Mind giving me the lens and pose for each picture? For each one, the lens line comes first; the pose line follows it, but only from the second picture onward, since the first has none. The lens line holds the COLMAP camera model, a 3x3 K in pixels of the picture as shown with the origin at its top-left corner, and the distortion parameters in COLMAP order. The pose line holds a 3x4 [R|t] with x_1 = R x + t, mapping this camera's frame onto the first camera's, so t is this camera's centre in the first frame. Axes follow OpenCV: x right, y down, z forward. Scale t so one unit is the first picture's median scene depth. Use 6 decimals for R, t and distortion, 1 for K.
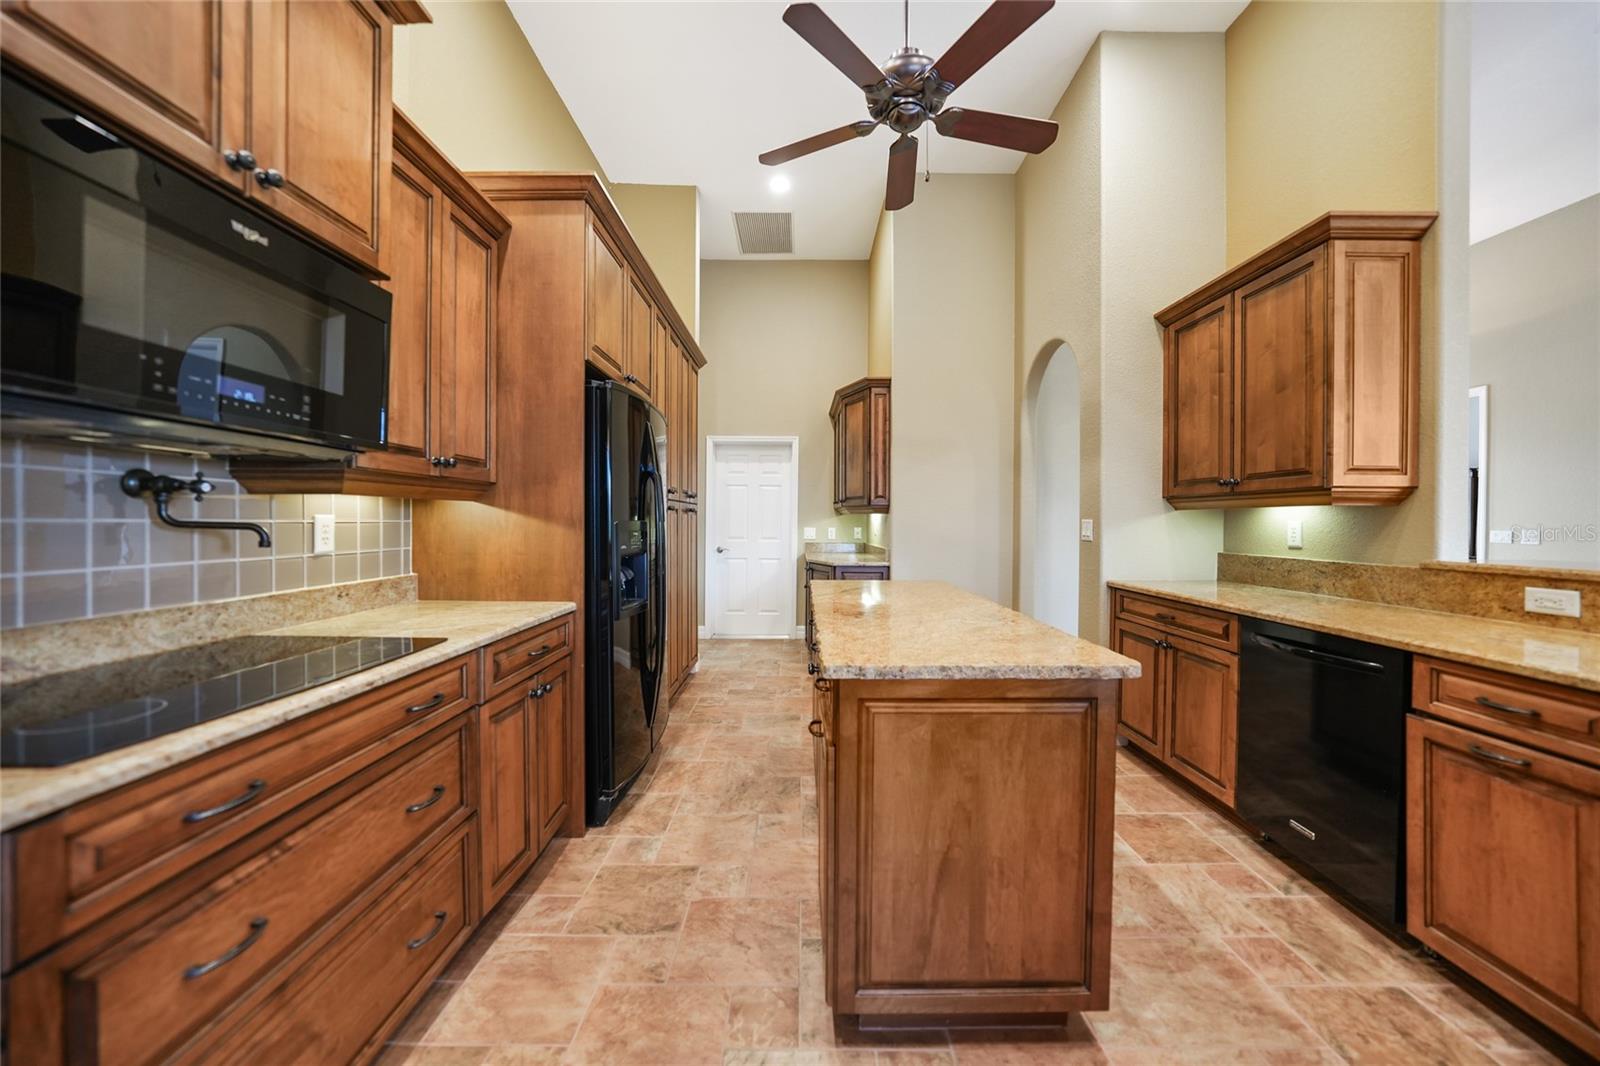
lens RADIAL K [[562.8, 0, 799.6], [0, 562.8, 525.0], [0, 0, 1]] dist [-0.025550, 0.005633]
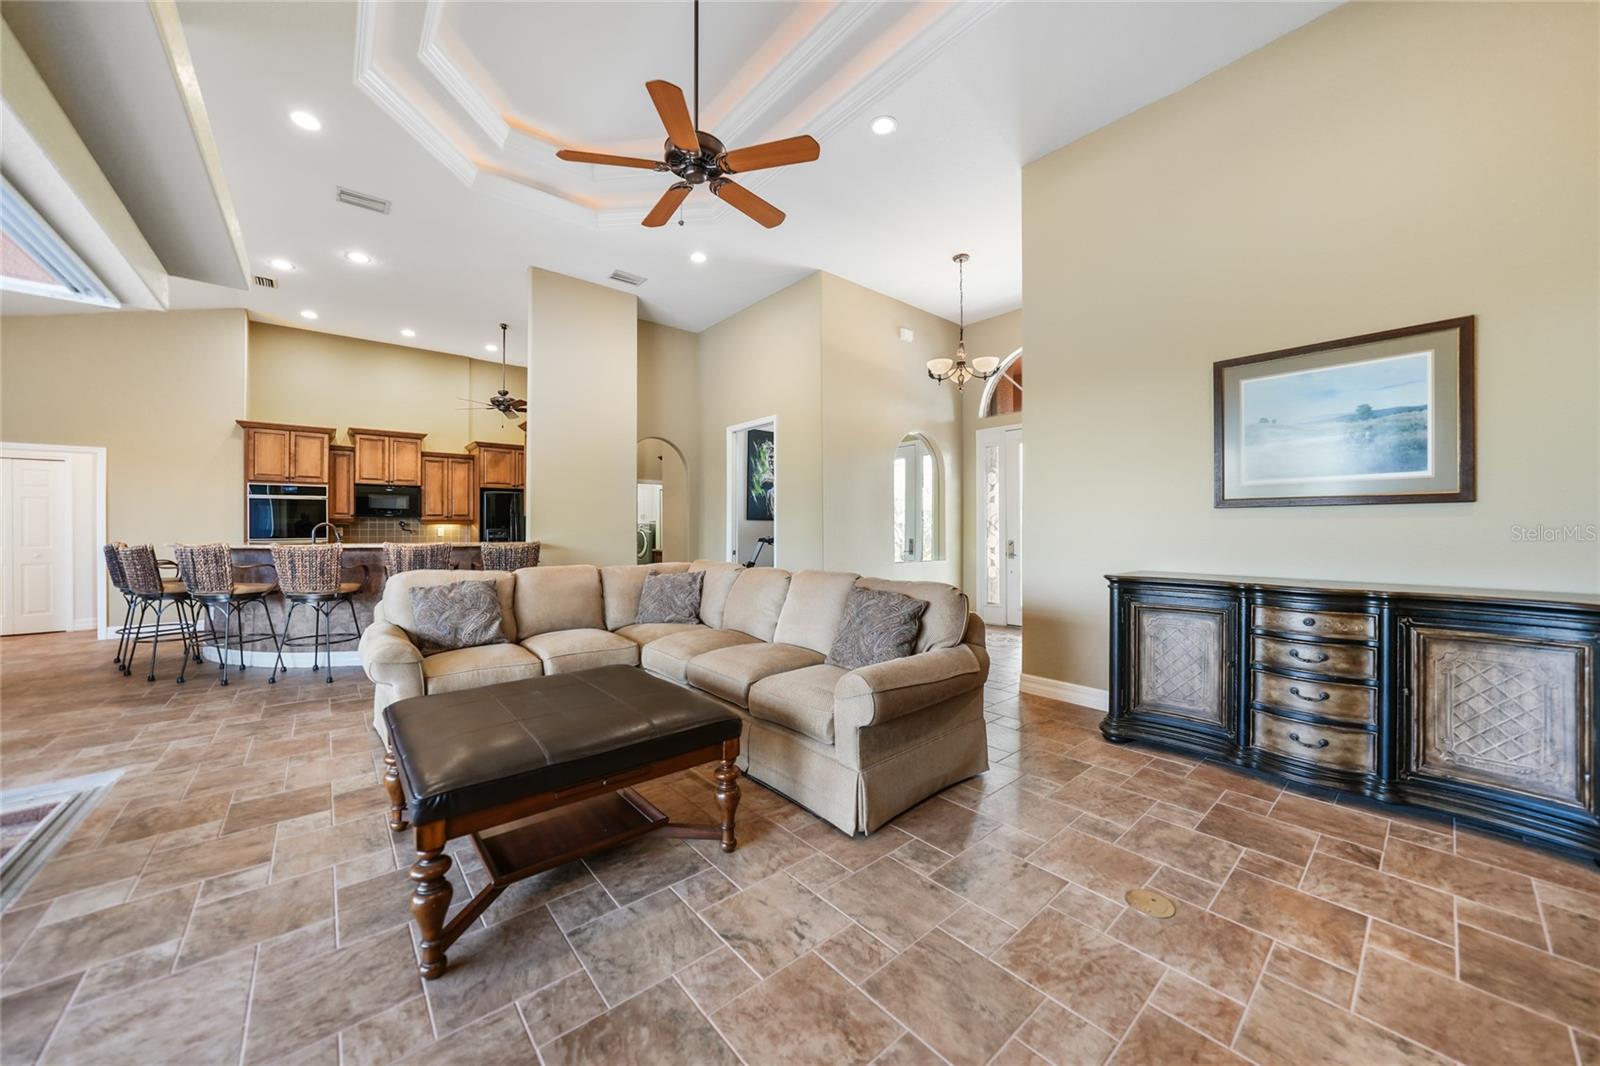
lens RADIAL K [[562.8, 0, 799.8], [0, 562.8, 532.7], [0, 0, 1]] dist [-0.025550, 0.005633]
pose [[0.652095, 0.000239, -0.758137, 4.063327], [-0.002334, 0.999996, -0.001693, 0.017659], [0.758133, 0.002874, 0.652093, 0.152736]]
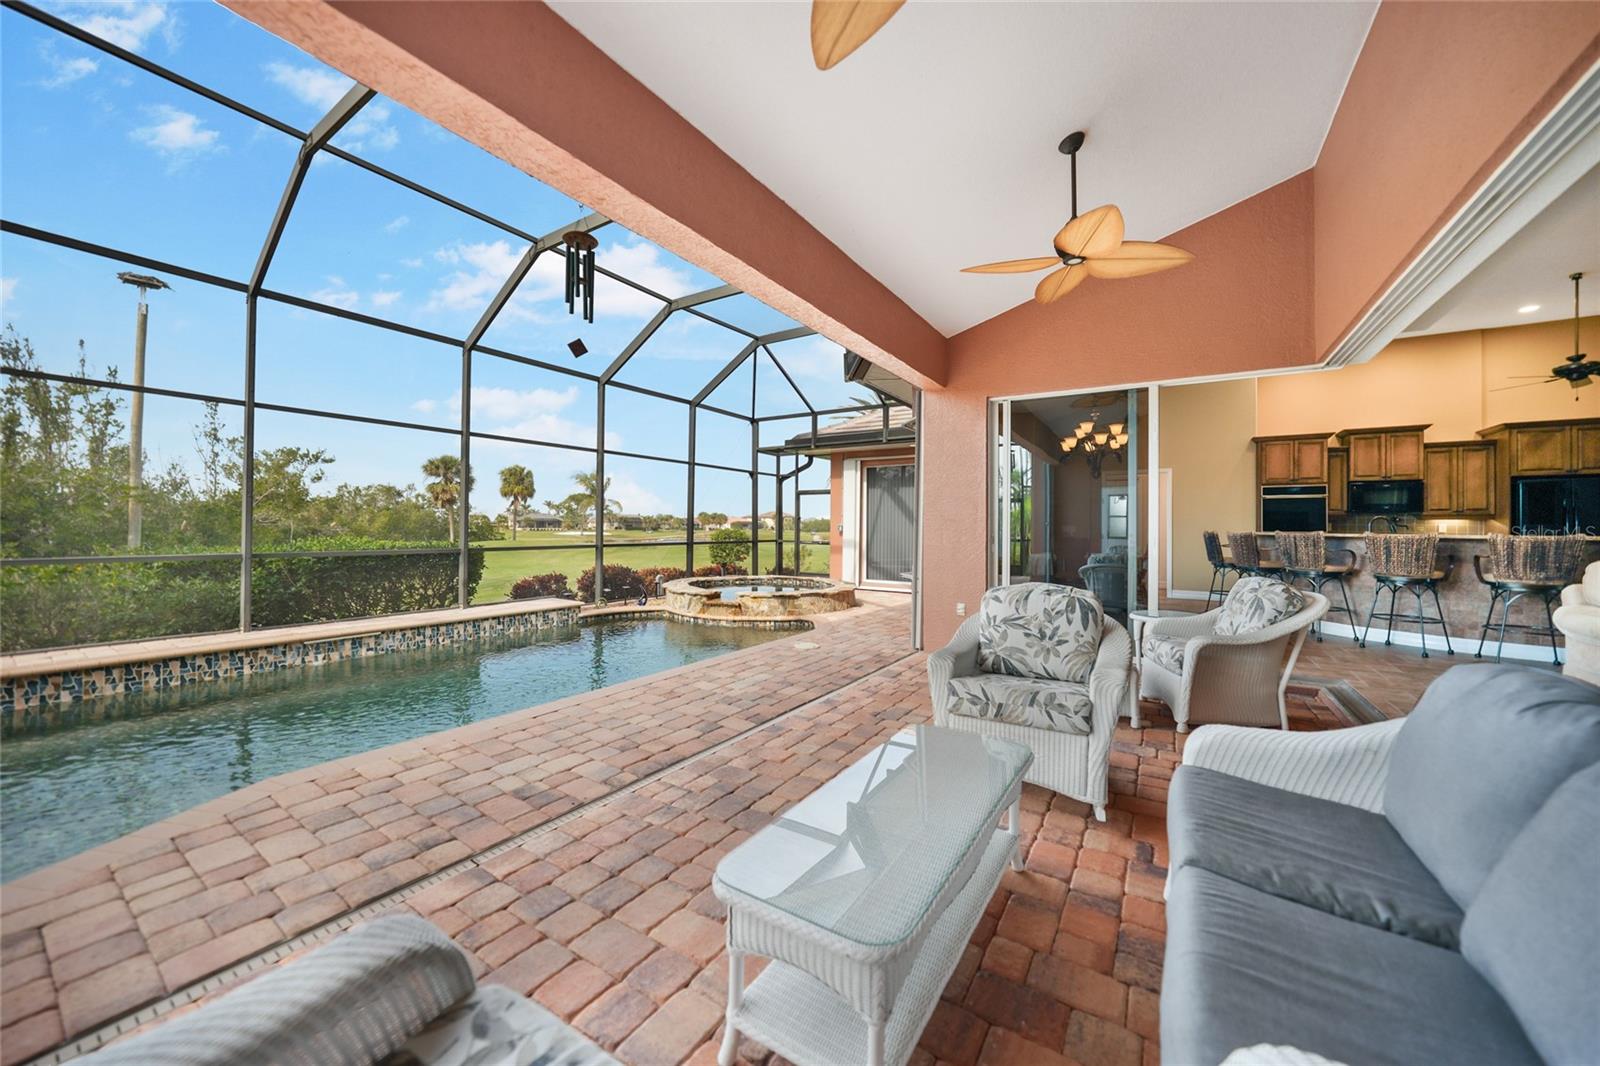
lens RADIAL K [[562.8, 0, 811.1], [0, 562.8, 528.9], [0, 0, 1]] dist [-0.025550, 0.005633]
pose [[-0.535949, -0.004922, -0.844236, 4.664752], [-0.018014, 0.999822, 0.005607, 0.072866], [0.844058, 0.018214, -0.535942, -0.765592]]
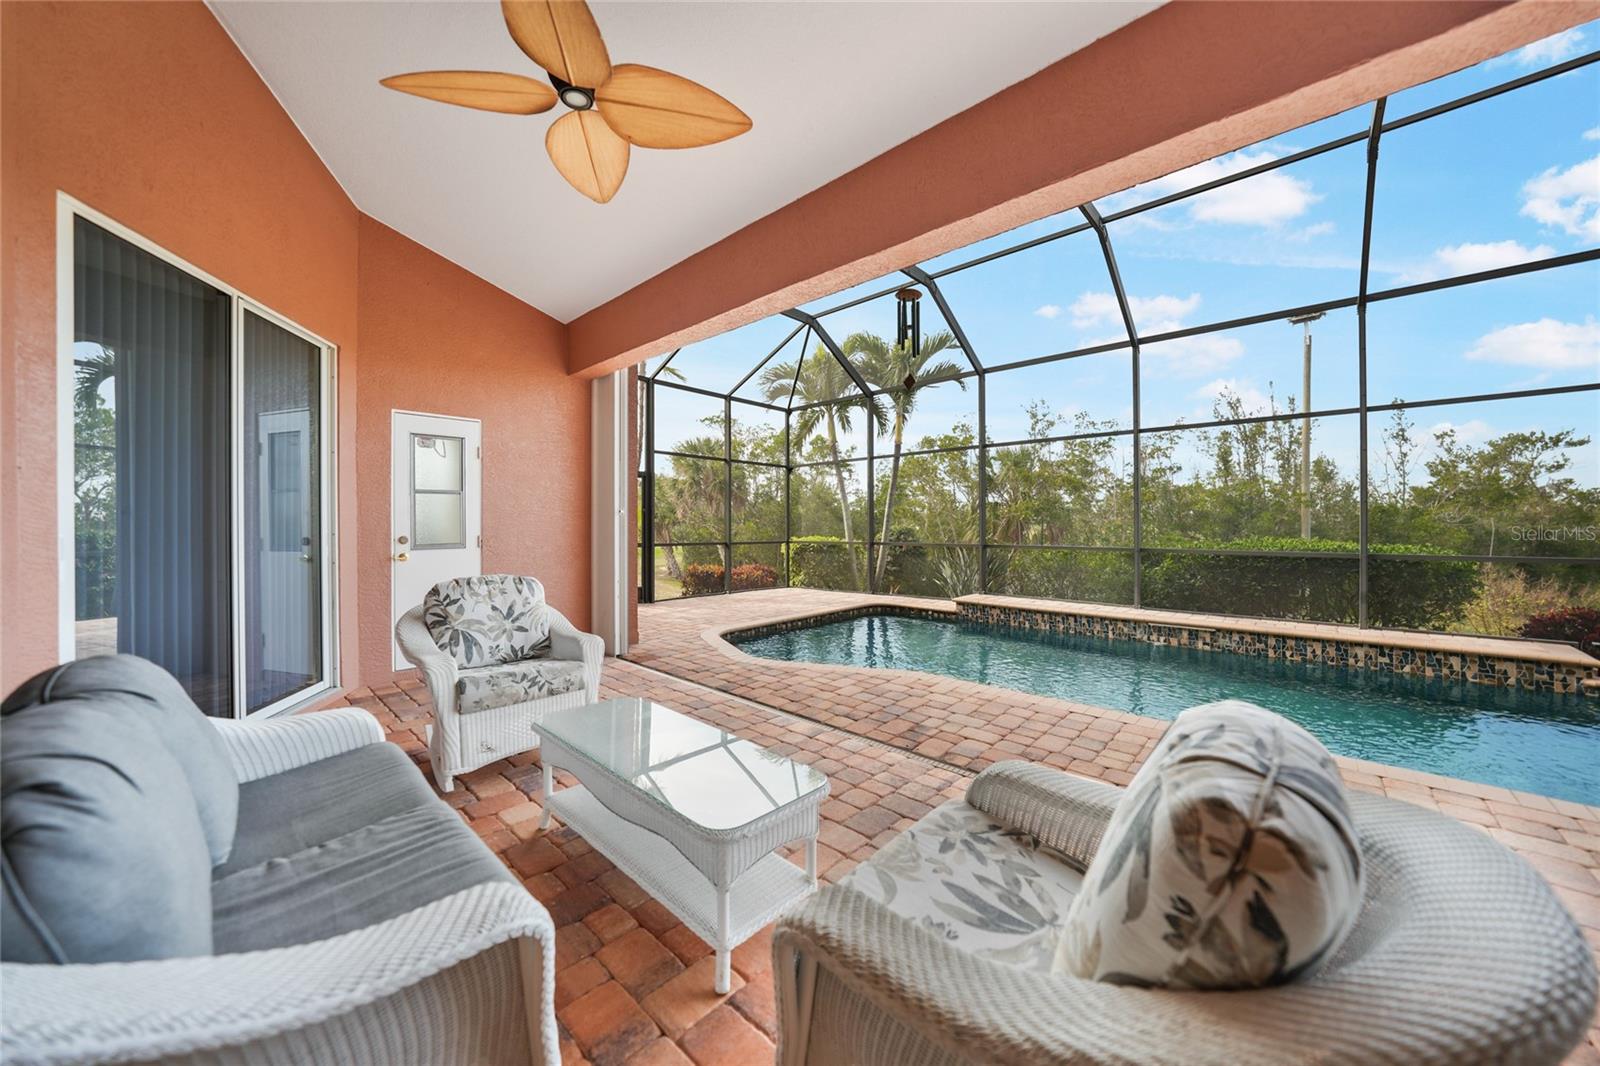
lens RADIAL K [[562.8, 0, 797.5], [0, 562.8, 522.9], [0, 0, 1]] dist [-0.025550, 0.005633]
pose [[-0.737368, -0.003342, 0.675483, 3.162017], [0.003647, 0.999953, 0.008929, 0.065428], [-0.675482, 0.009047, -0.737321, -0.531457]]
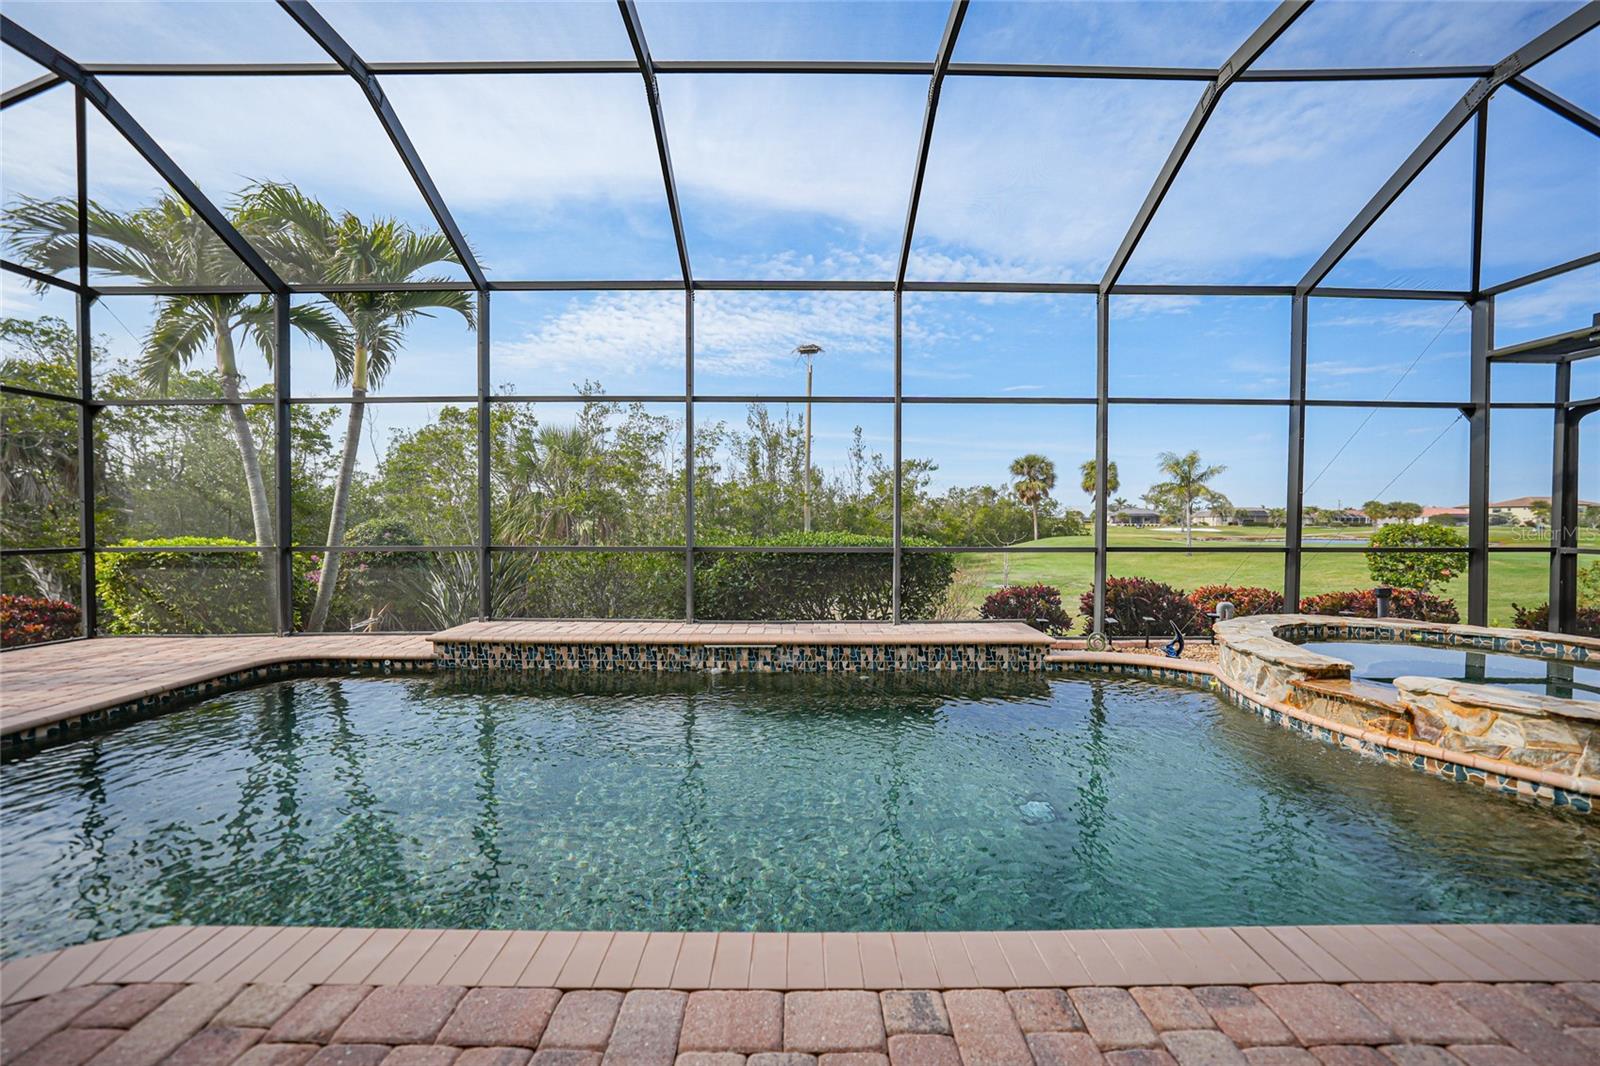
lens RADIAL K [[562.8, 0, 799.8], [0, 562.8, 529.8], [0, 0, 1]] dist [-0.025550, 0.005633]
pose [[-0.999935, -0.006859, -0.009134, 3.424523], [-0.007109, 0.999592, 0.027659, 0.096608], [0.008940, 0.027723, -0.999576, -1.710833]]
